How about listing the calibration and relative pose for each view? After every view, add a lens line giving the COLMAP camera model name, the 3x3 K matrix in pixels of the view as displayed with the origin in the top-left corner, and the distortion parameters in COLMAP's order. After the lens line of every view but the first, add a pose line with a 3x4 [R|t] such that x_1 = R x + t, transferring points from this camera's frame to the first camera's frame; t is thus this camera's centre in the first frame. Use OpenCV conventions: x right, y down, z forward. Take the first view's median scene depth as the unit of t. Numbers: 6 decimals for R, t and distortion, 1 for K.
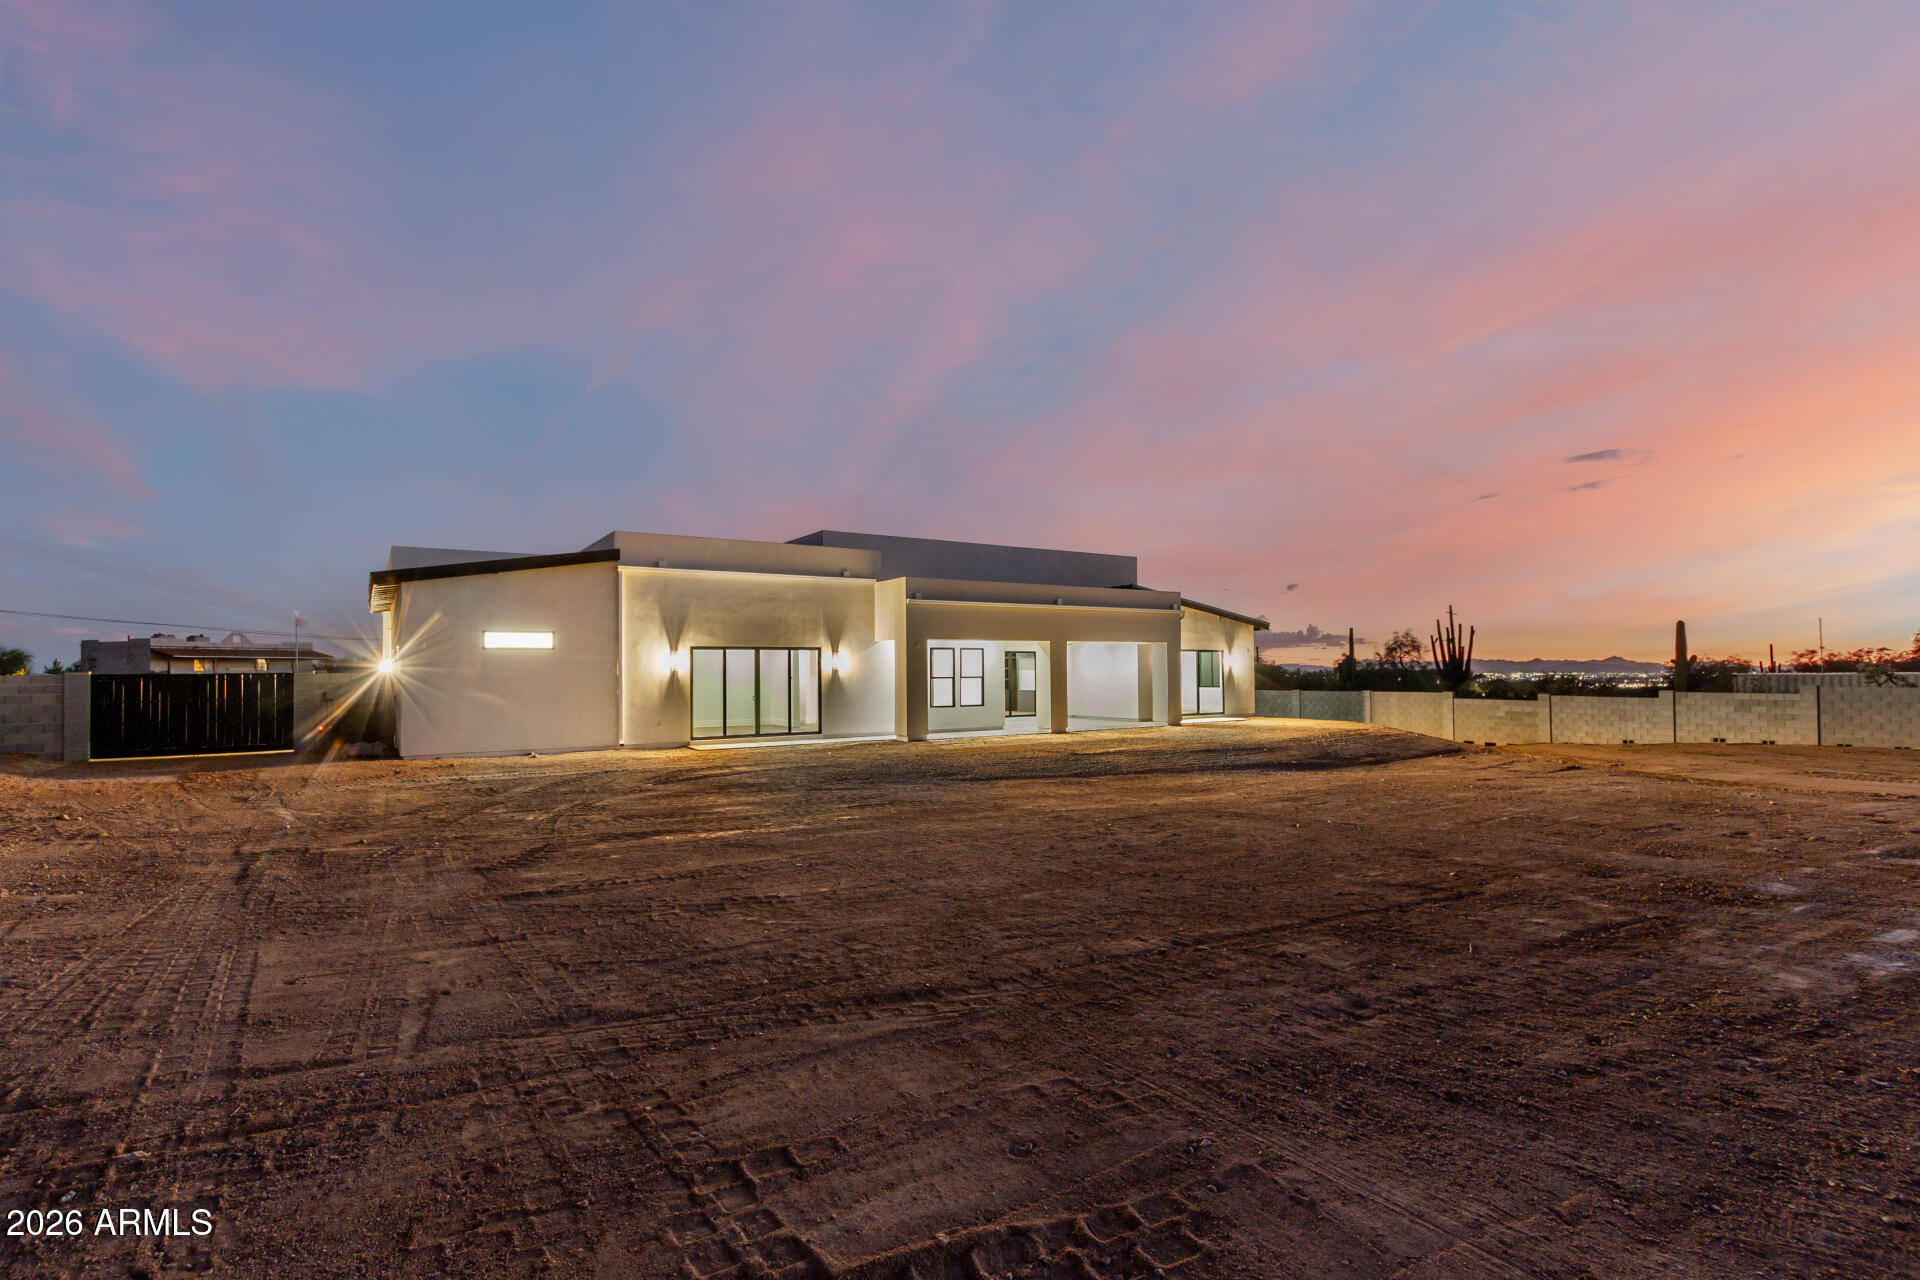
lens RADIAL K [[905.8, 0, 949.9], [0, 905.8, 646.4], [0, 0, 1]] dist [0.009571, -0.003833]
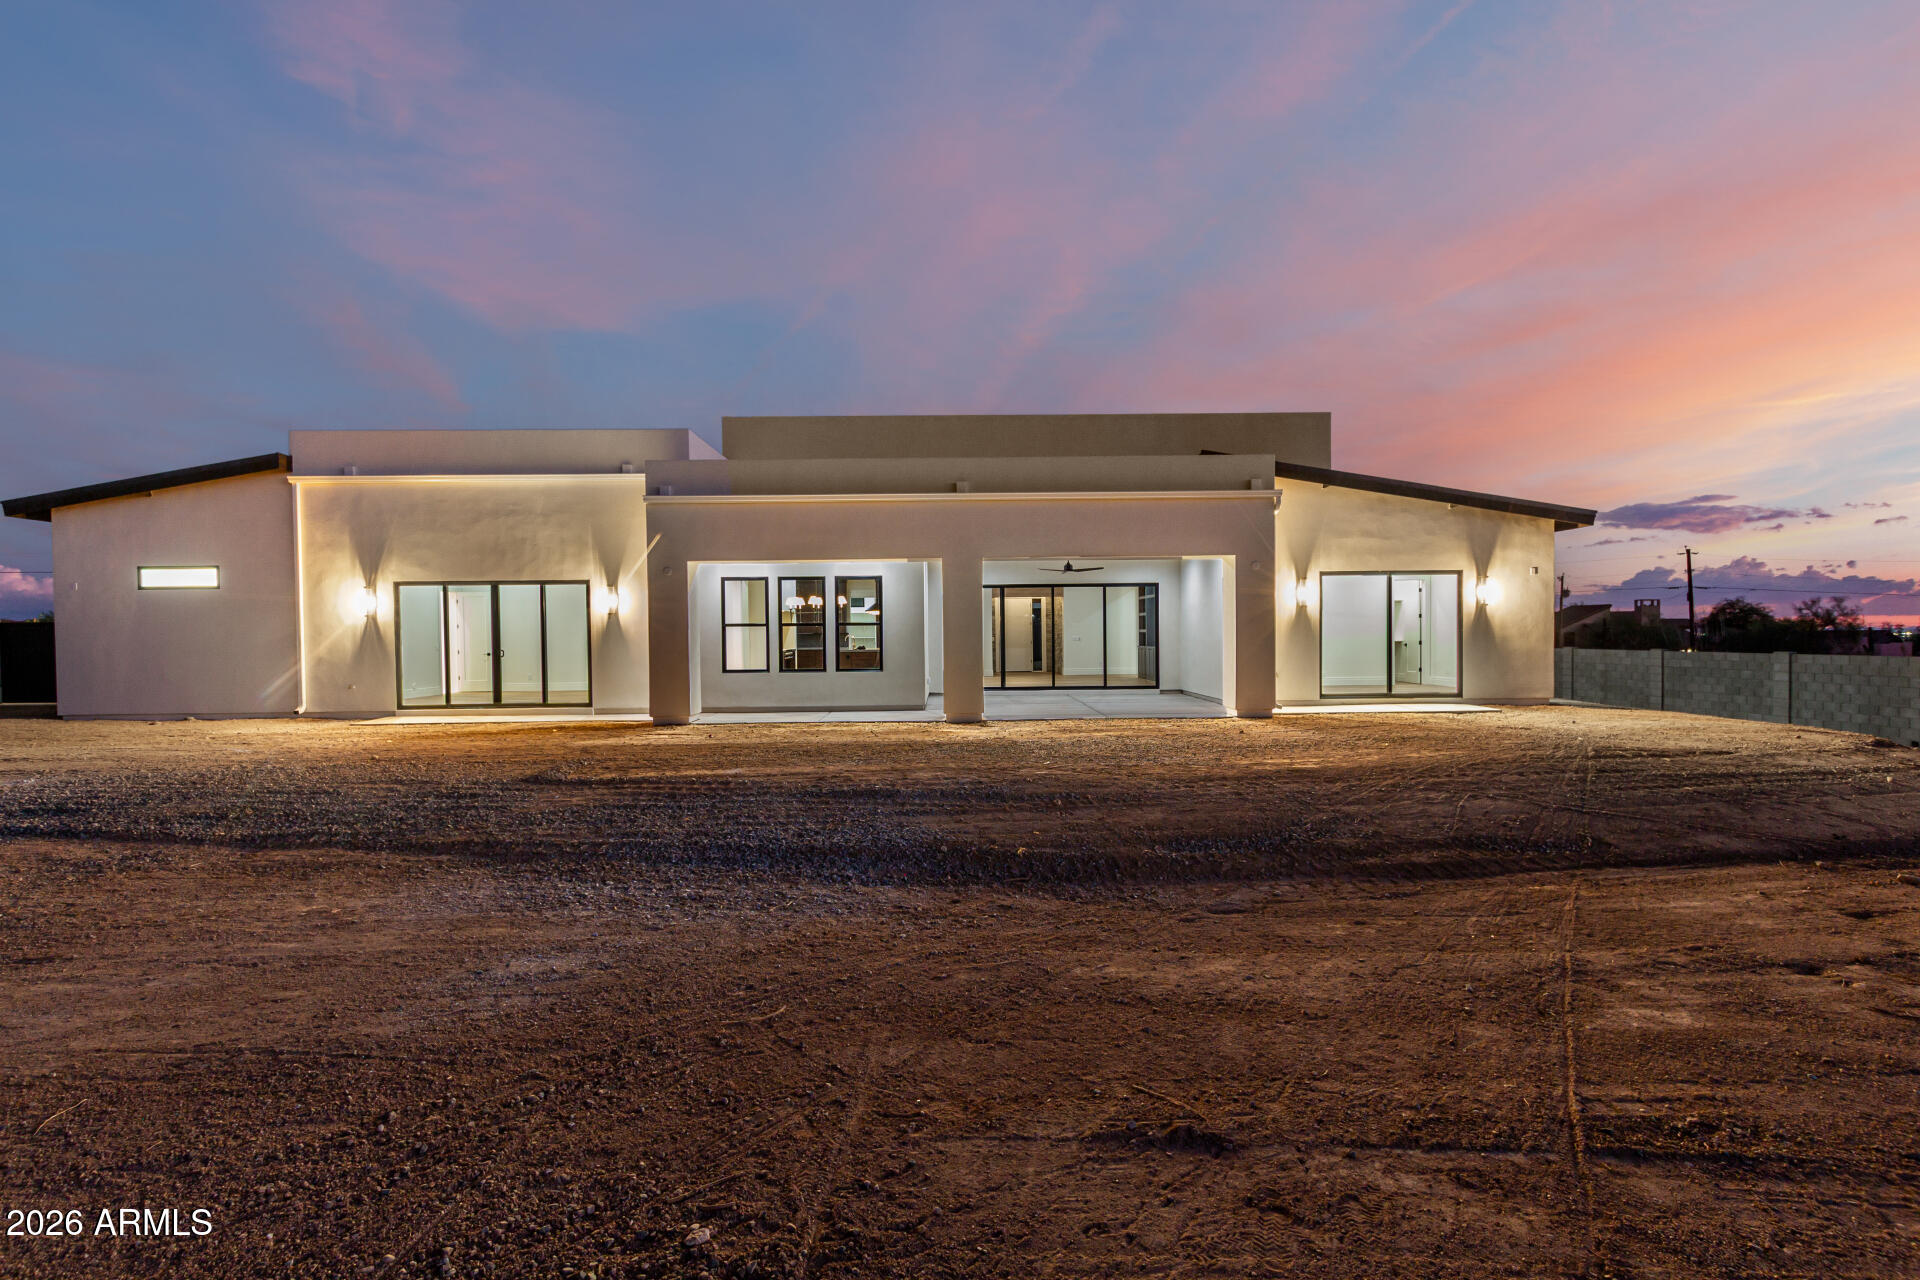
lens RADIAL K [[905.8, 0, 963.3], [0, 905.8, 647.1], [0, 0, 1]] dist [0.009571, -0.003833]
pose [[0.846664, 0.006771, -0.532084, 0.460310], [0.017896, 0.998991, 0.041190, 0.028613], [0.531826, -0.044397, 0.845689, 0.577733]]
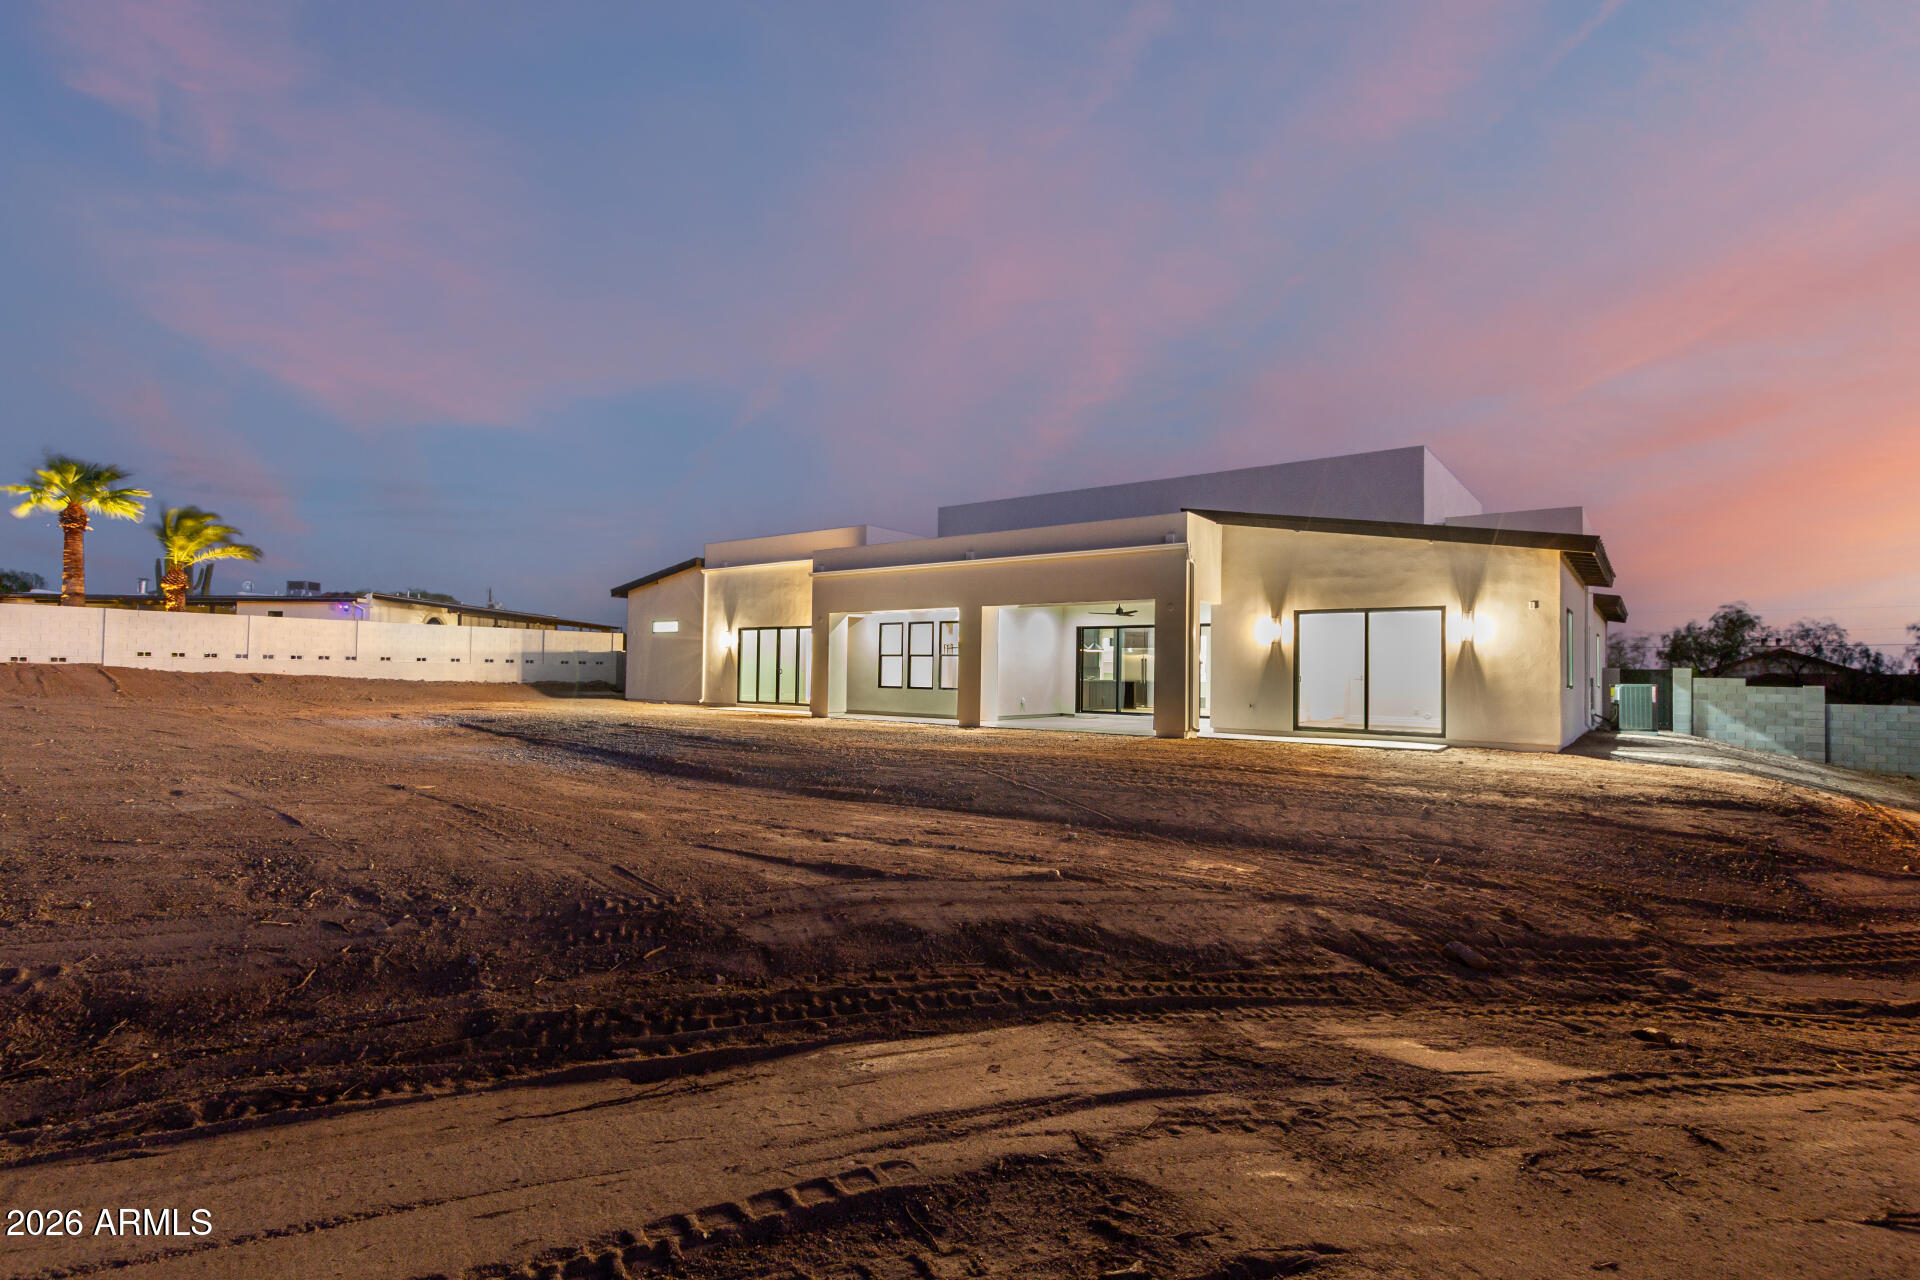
lens RADIAL K [[905.8, 0, 957.3], [0, 905.8, 645.2], [0, 0, 1]] dist [0.009571, -0.003833]
pose [[0.331039, -0.017111, -0.943462, 0.927767], [0.006394, 0.999853, -0.015890, 0.042686], [0.943595, -0.000772, 0.331100, 0.809743]]
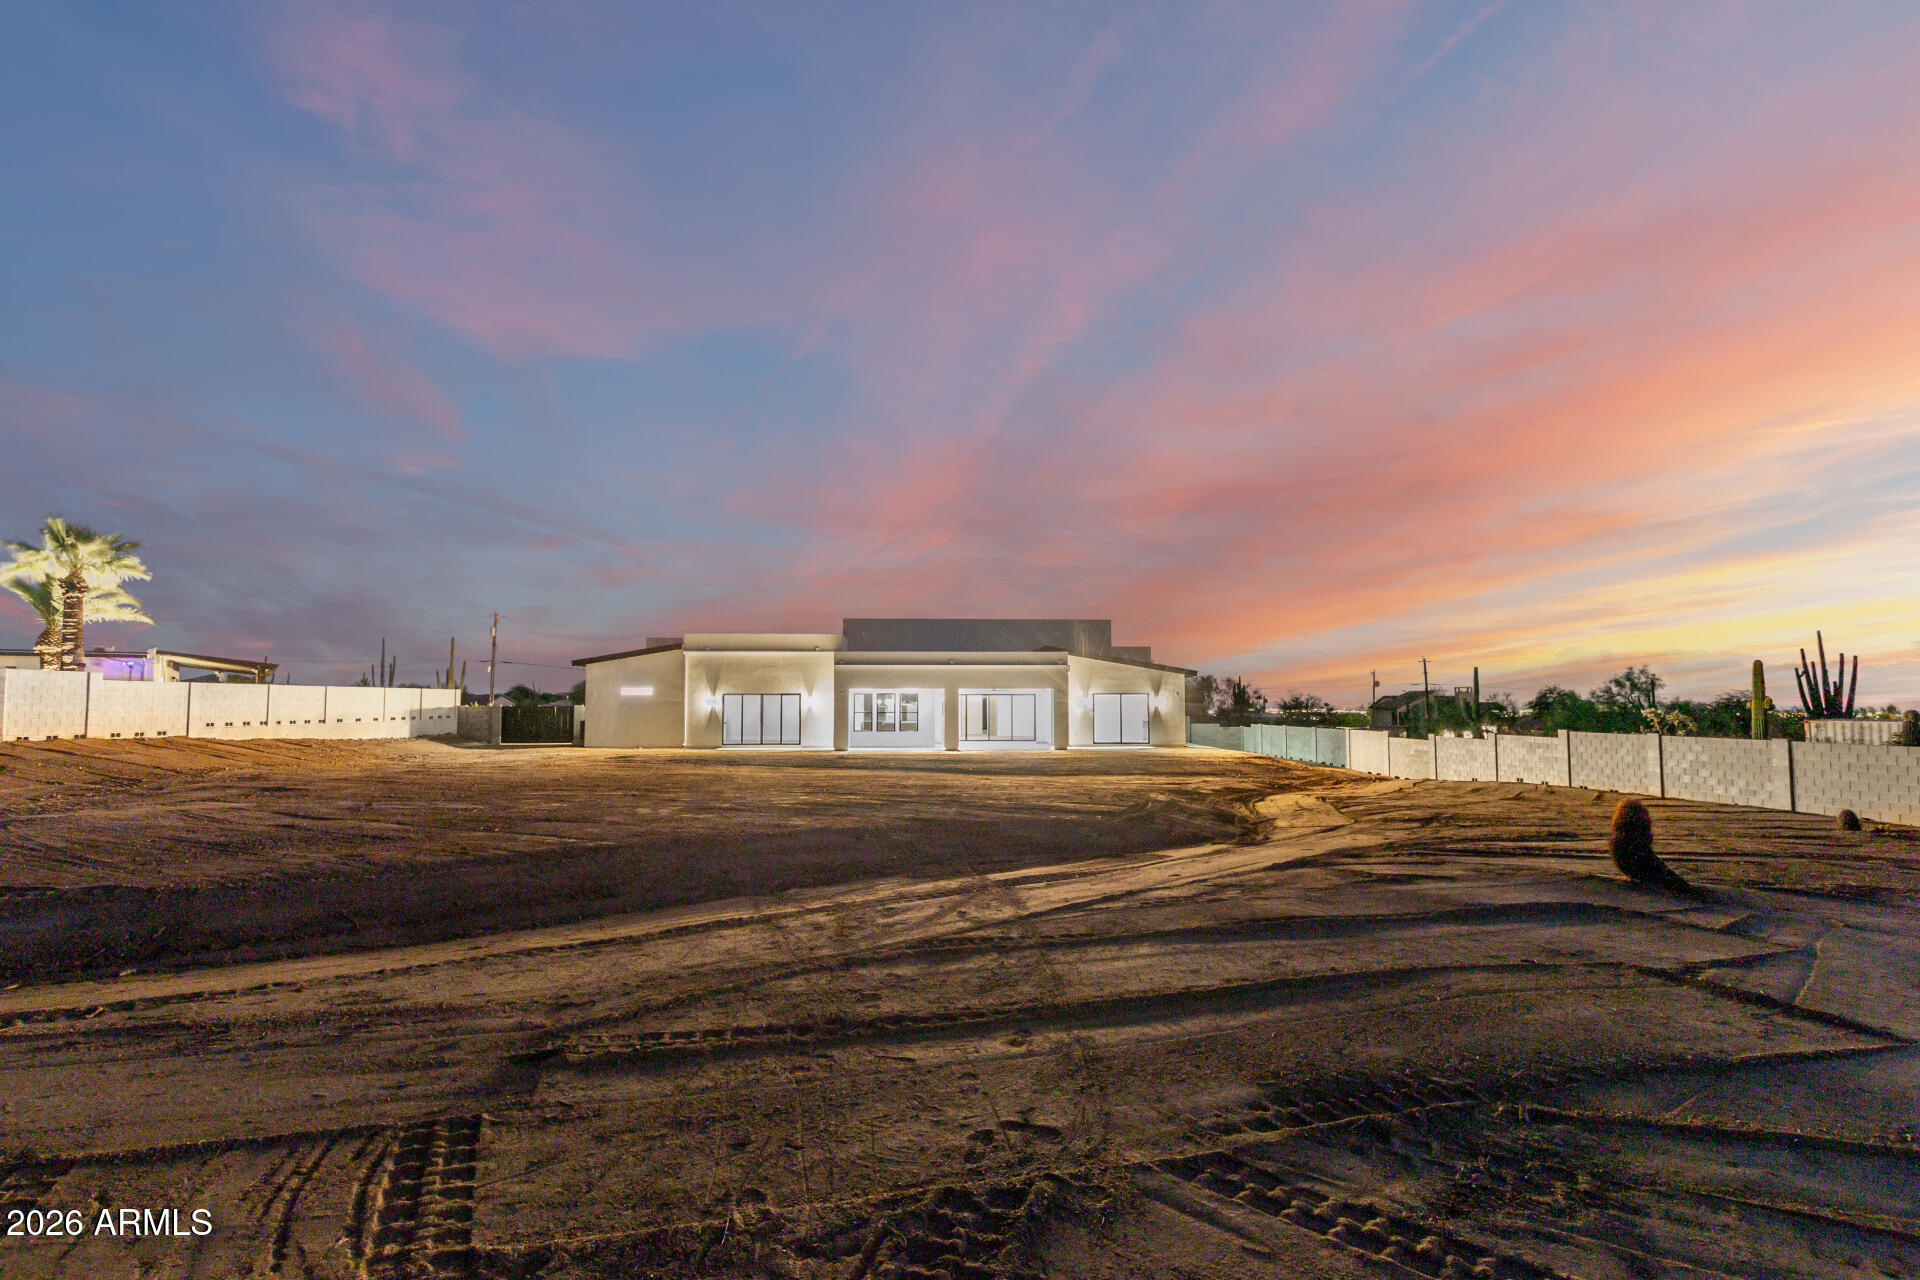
lens RADIAL K [[905.8, 0, 961.4], [0, 905.8, 647.6], [0, 0, 1]] dist [0.009571, -0.003833]
pose [[0.866041, -0.022983, -0.499445, 0.974620], [0.006580, 0.999380, -0.034577, -0.024515], [0.499930, 0.026659, 0.865655, -0.321499]]
